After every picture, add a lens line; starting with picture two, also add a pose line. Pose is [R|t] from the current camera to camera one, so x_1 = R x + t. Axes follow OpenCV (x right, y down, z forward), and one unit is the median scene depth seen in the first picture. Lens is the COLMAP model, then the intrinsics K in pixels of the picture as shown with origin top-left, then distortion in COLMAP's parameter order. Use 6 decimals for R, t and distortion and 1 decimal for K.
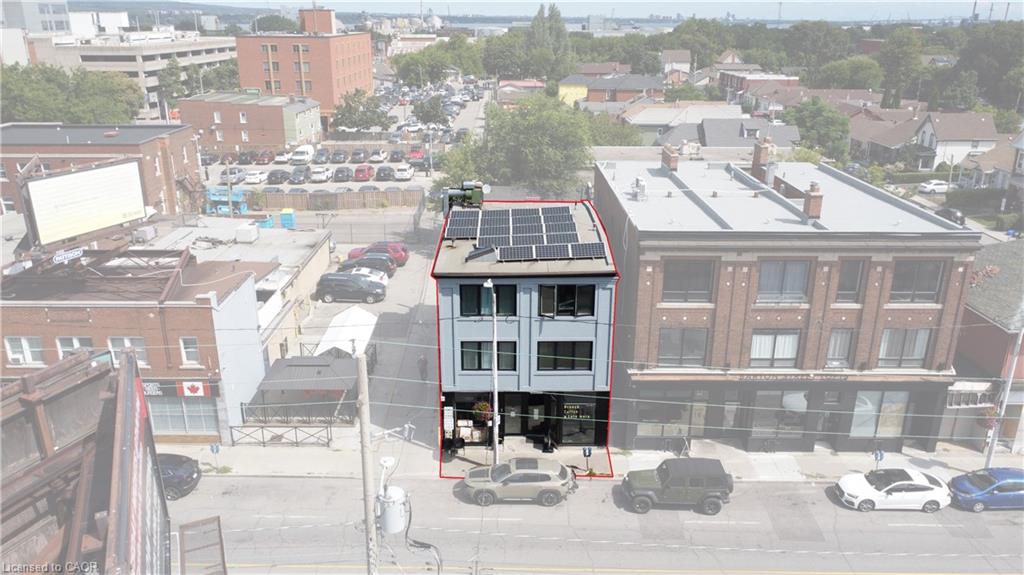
lens RADIAL K [[766.6, 0, 510.4], [0, 766.6, 290.9], [0, 0, 1]] dist [0.000333, 0.000975]
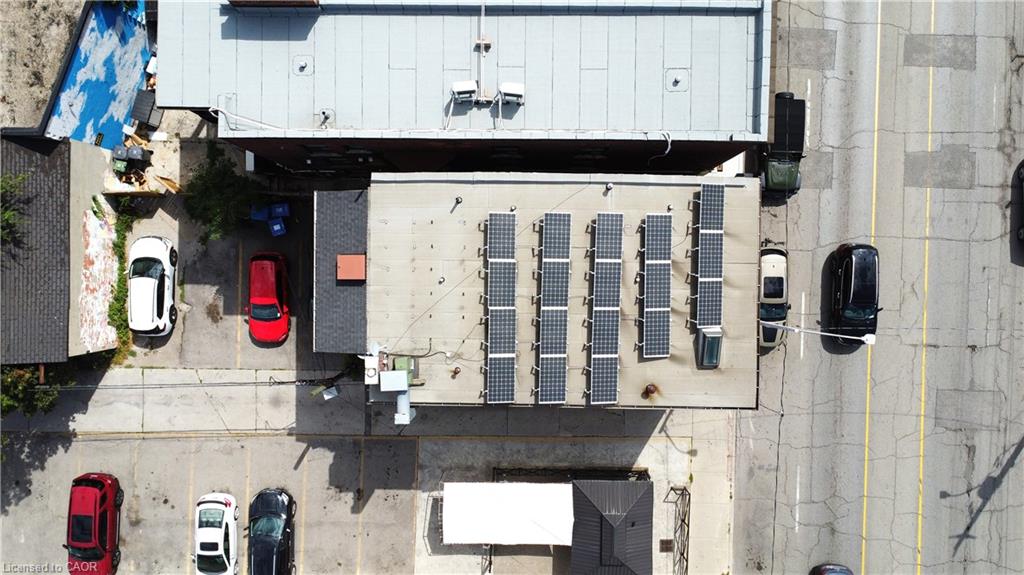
lens RADIAL K [[765.5, 0, 516.0], [0, 765.5, 284.2], [0, 0, 1]] dist [0.002086, -0.003117]
pose [[0.015722, -0.999532, -0.026238, 0.044221], [0.340649, -0.019317, 0.939992, -0.796409], [-0.940059, -0.023716, 0.340186, 0.901578]]
